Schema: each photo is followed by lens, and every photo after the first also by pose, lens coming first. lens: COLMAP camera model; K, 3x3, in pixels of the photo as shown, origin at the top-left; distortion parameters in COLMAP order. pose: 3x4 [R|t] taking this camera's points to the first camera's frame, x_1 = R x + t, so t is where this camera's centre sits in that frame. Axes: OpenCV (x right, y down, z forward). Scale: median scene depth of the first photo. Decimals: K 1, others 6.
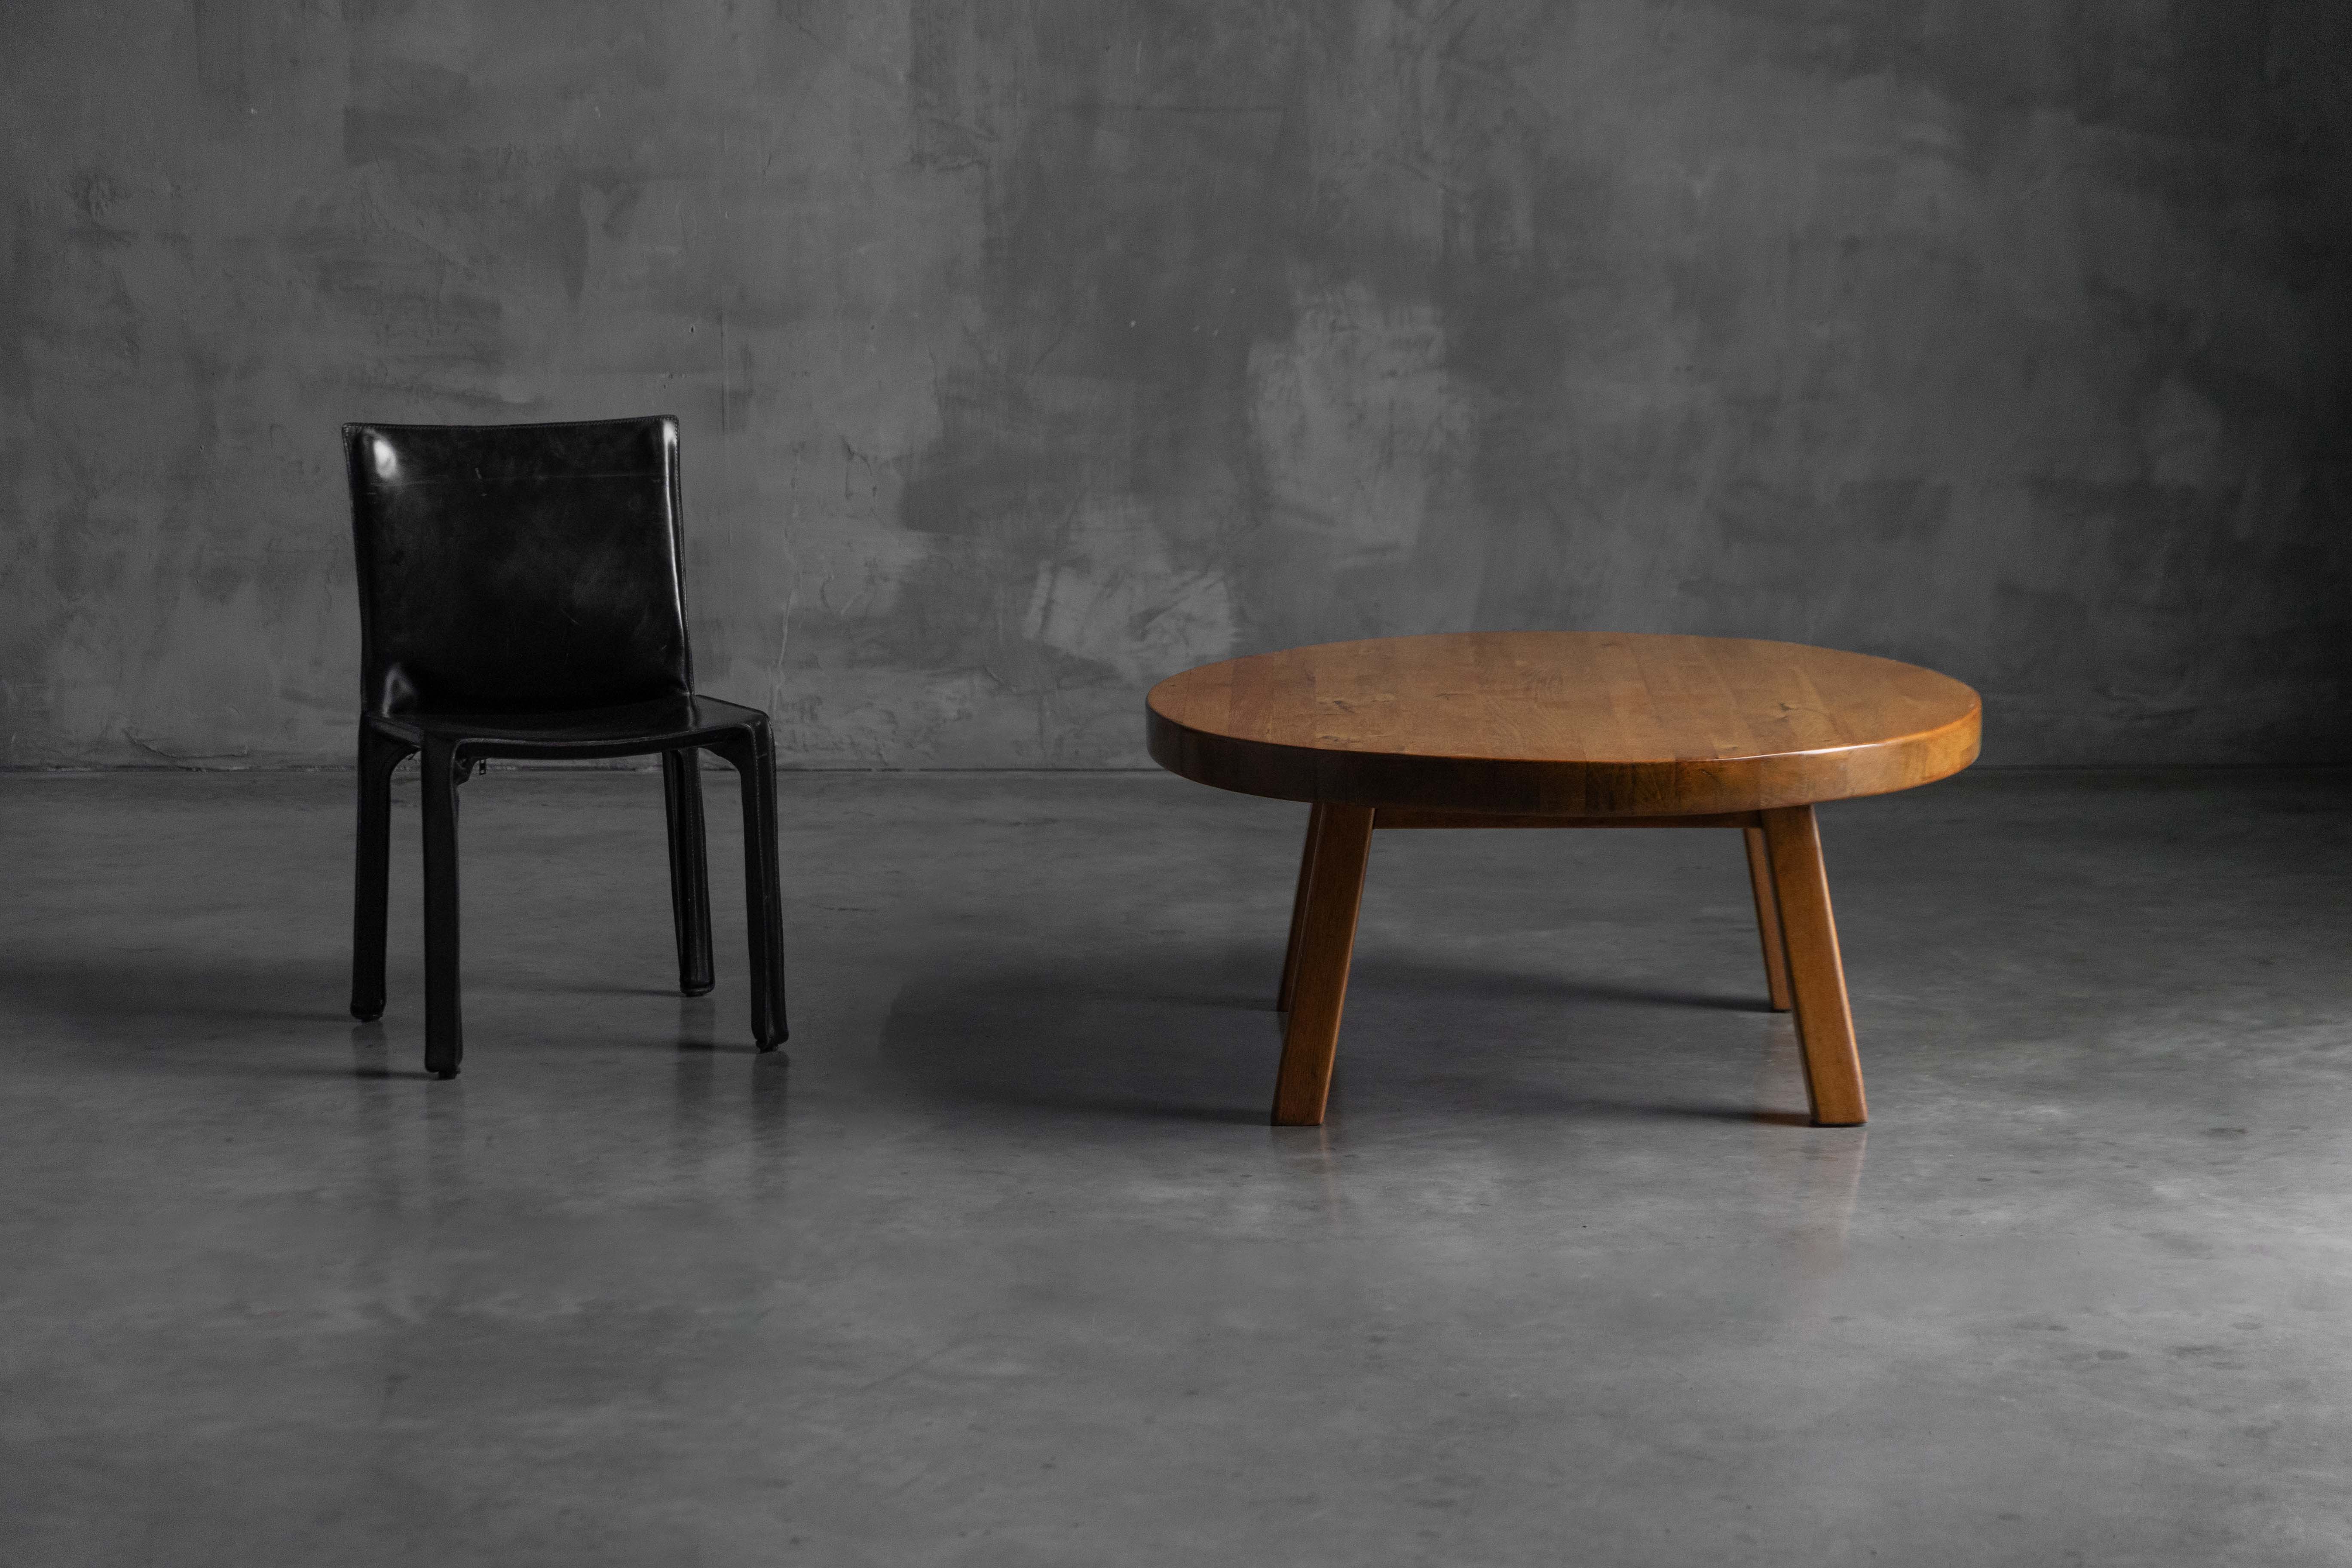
lens RADIAL K [[5068.1, 0, 1247.2], [0, 5068.1, 778.4], [0, 0, 1]] dist [-0.027052, 0.606738]
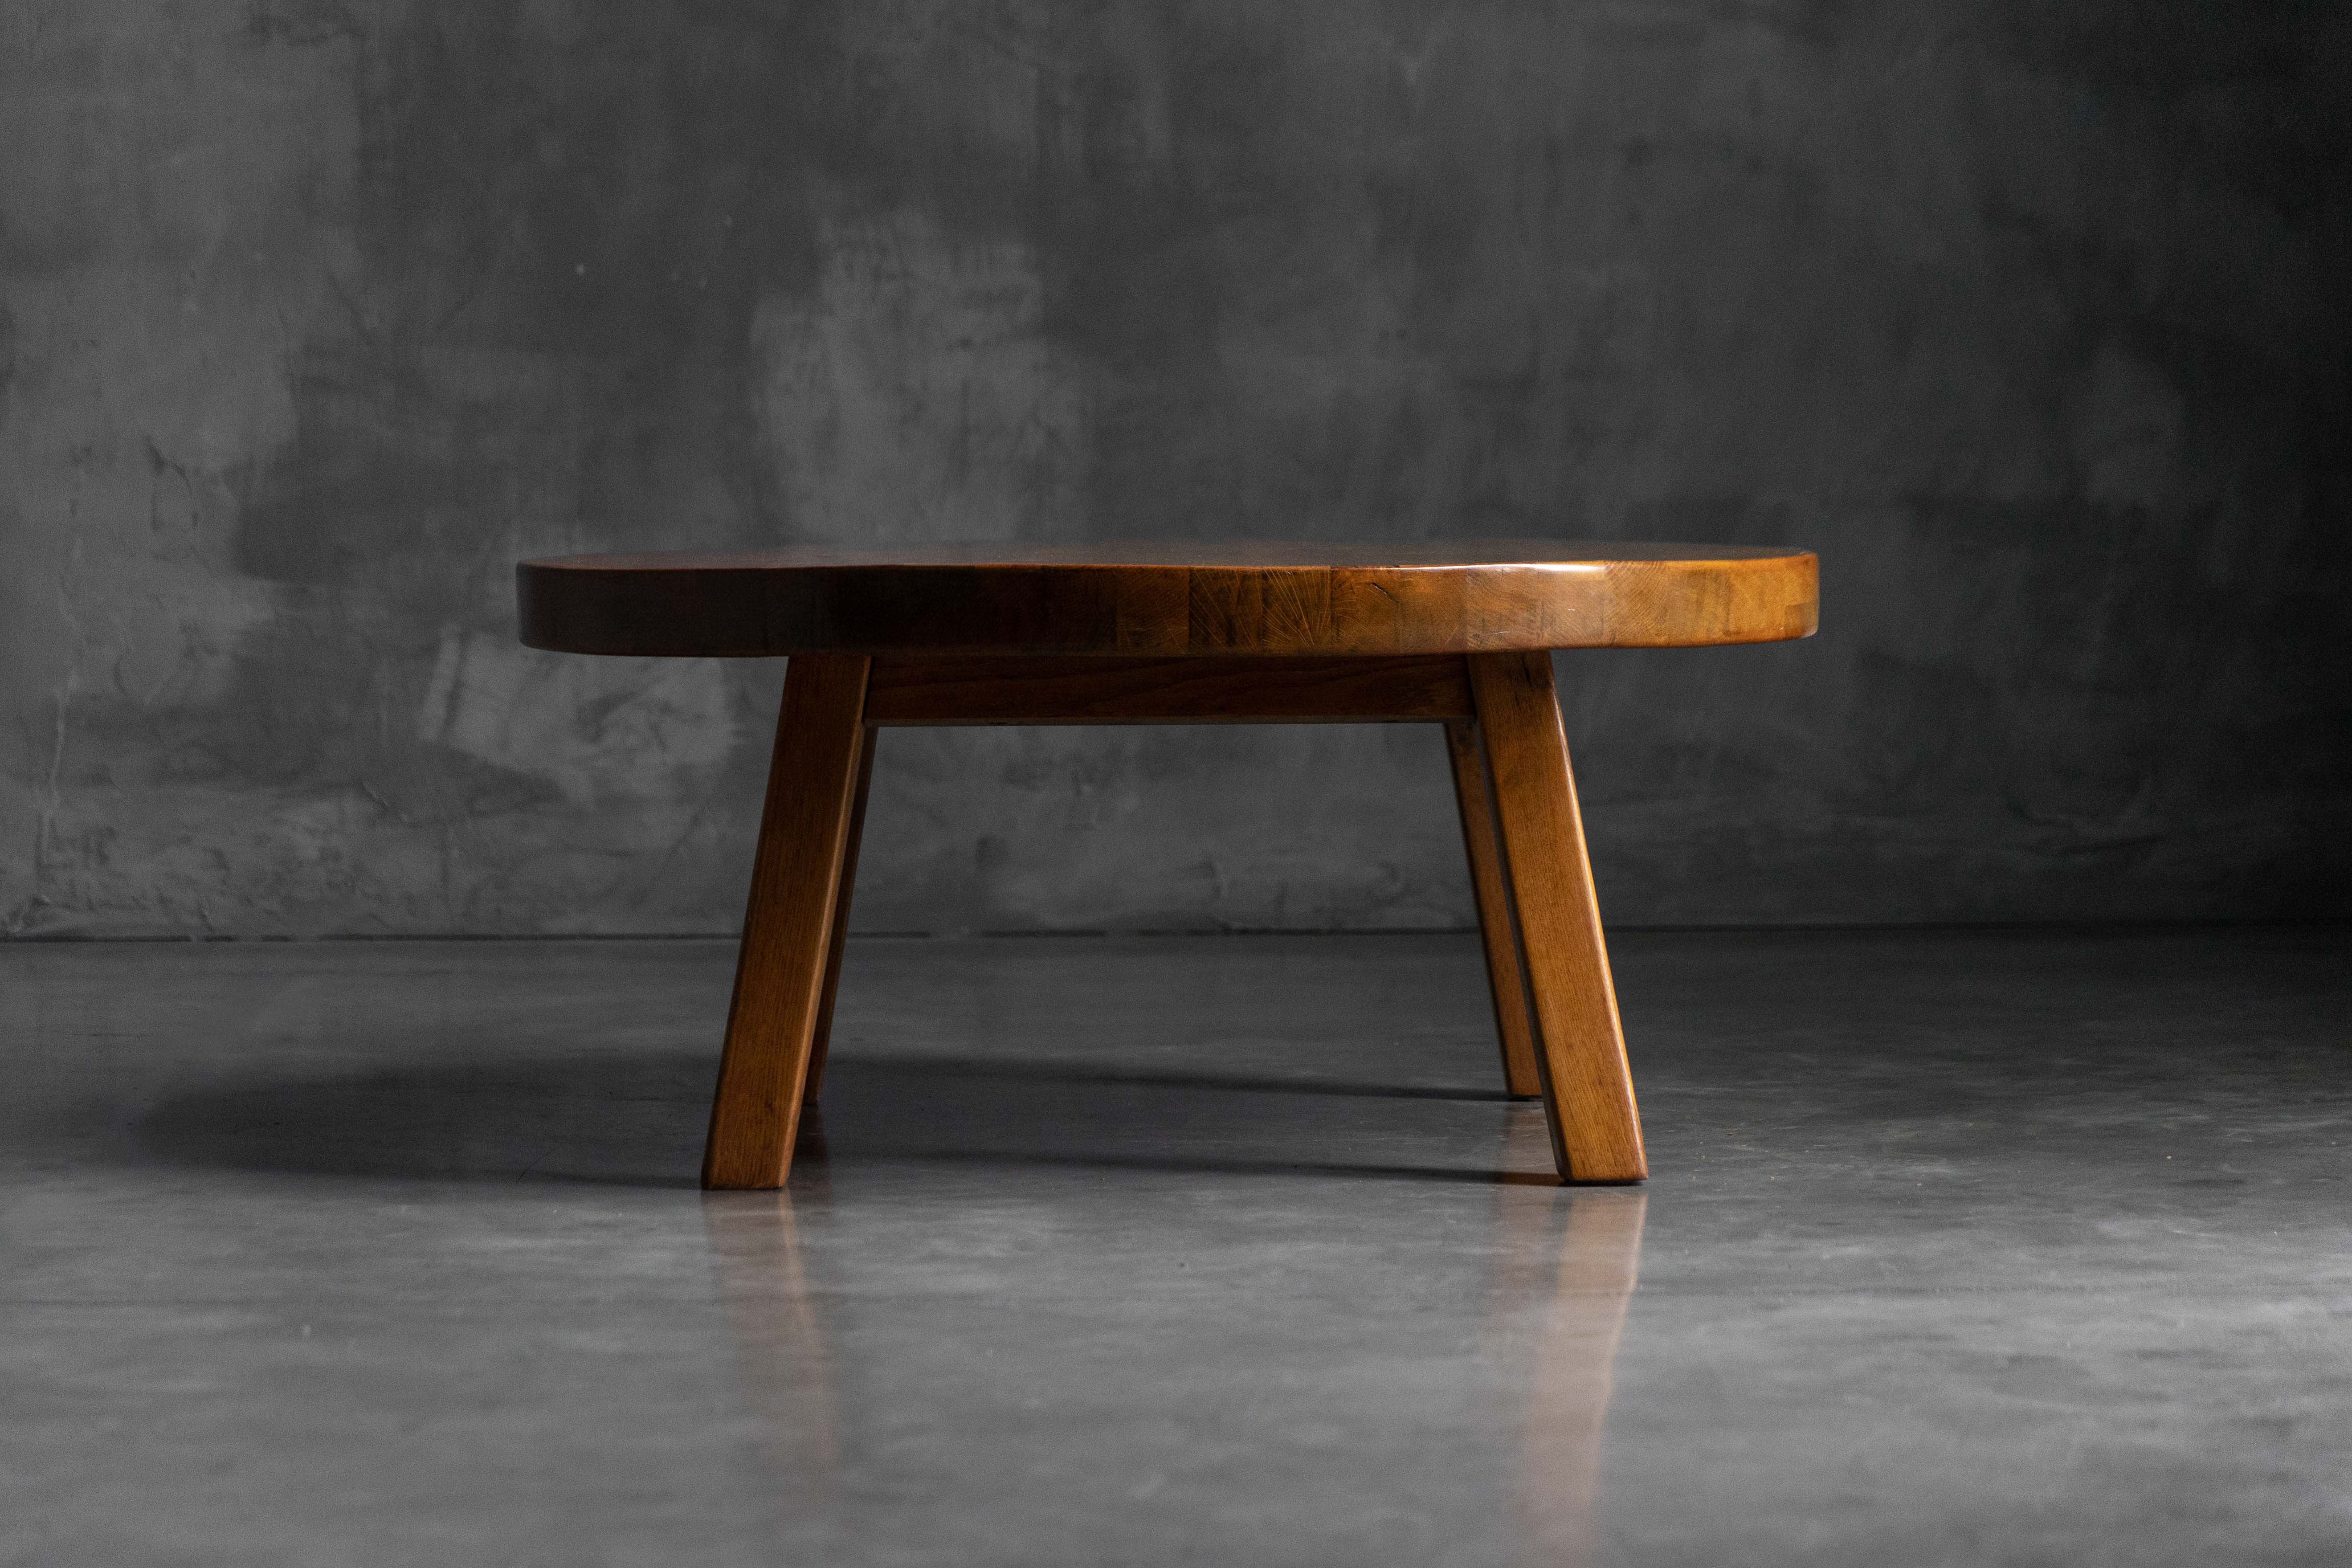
lens RADIAL K [[6647.0, 0, 1176.0], [0, 6647.0, 784.0], [0, 0, 1]] dist [0.054118, -0.028560]
pose [[0.999274, -0.003115, 0.037962, 0.022944], [0.007392, 0.993562, -0.113047, 0.079475], [-0.037366, 0.113246, 0.992864, 0.123239]]
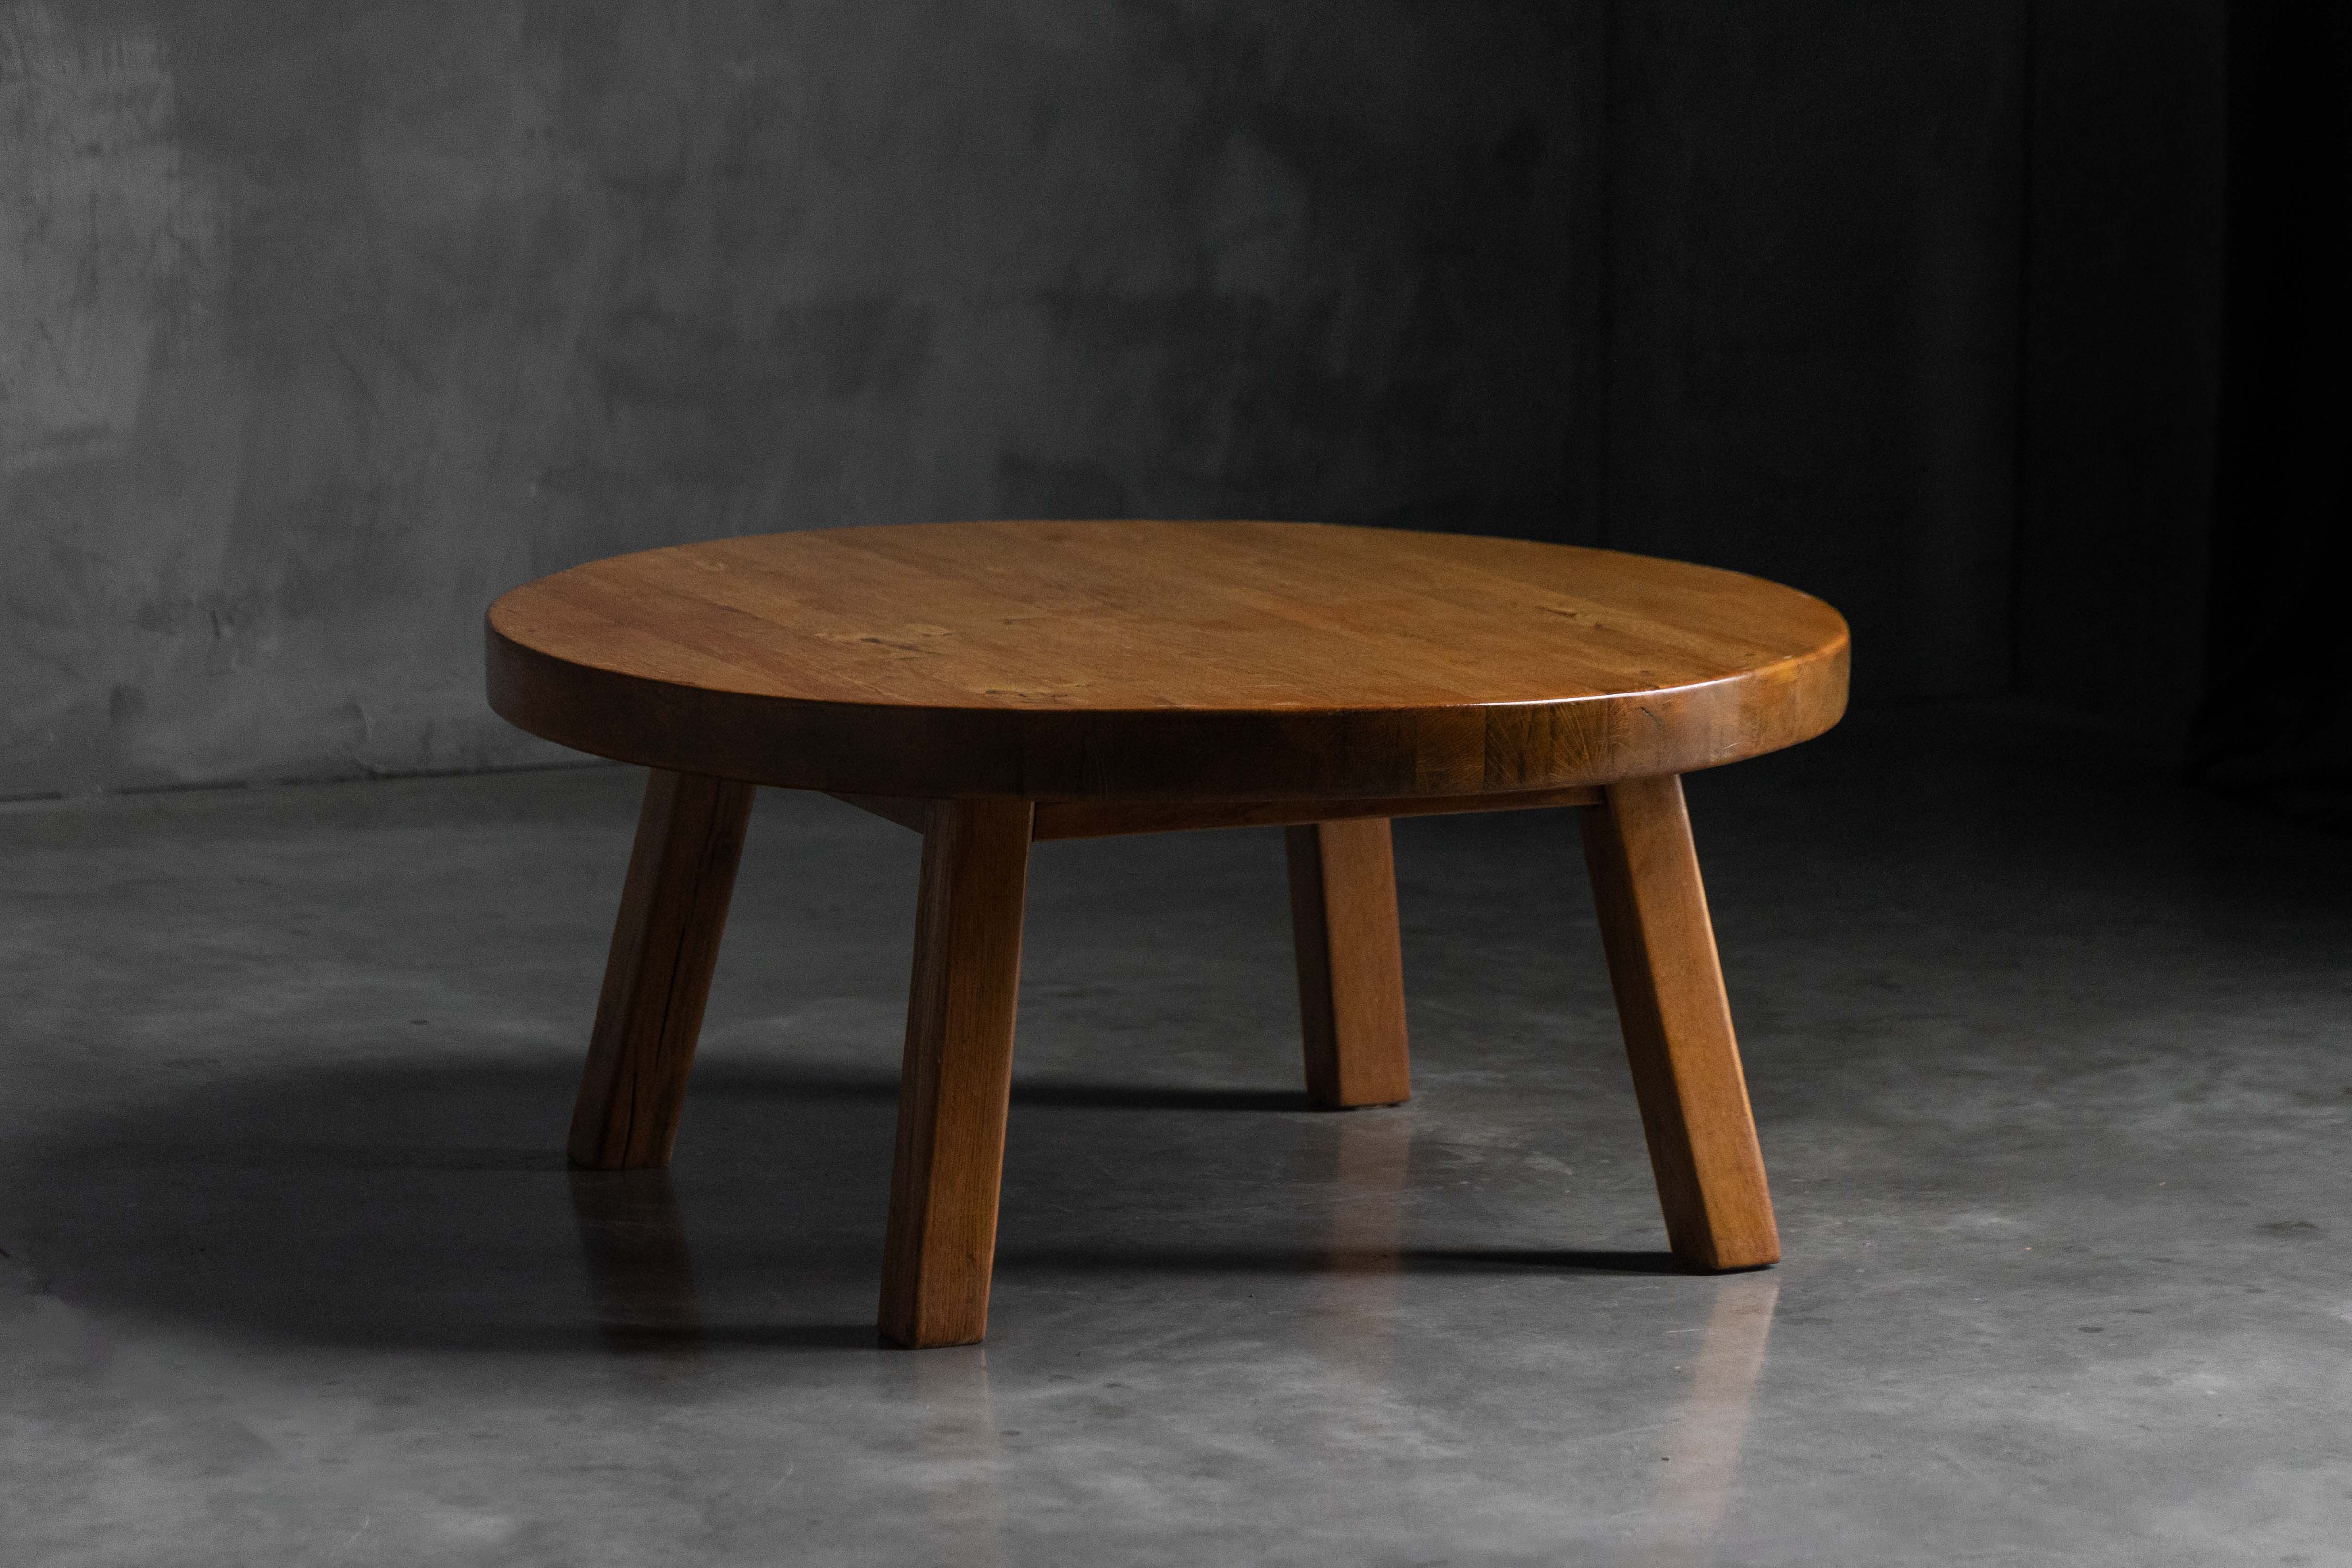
lens RADIAL K [[7105.7, 0, 1176.0], [0, 7105.7, 784.0], [0, 0, 1]] dist [0.098629, -1.444016]
pose [[0.902851, -0.055726, 0.426328, -0.225754], [0.058398, 0.998270, 0.006816, -0.001131], [-0.425970, 0.018743, 0.904543, 0.163873]]
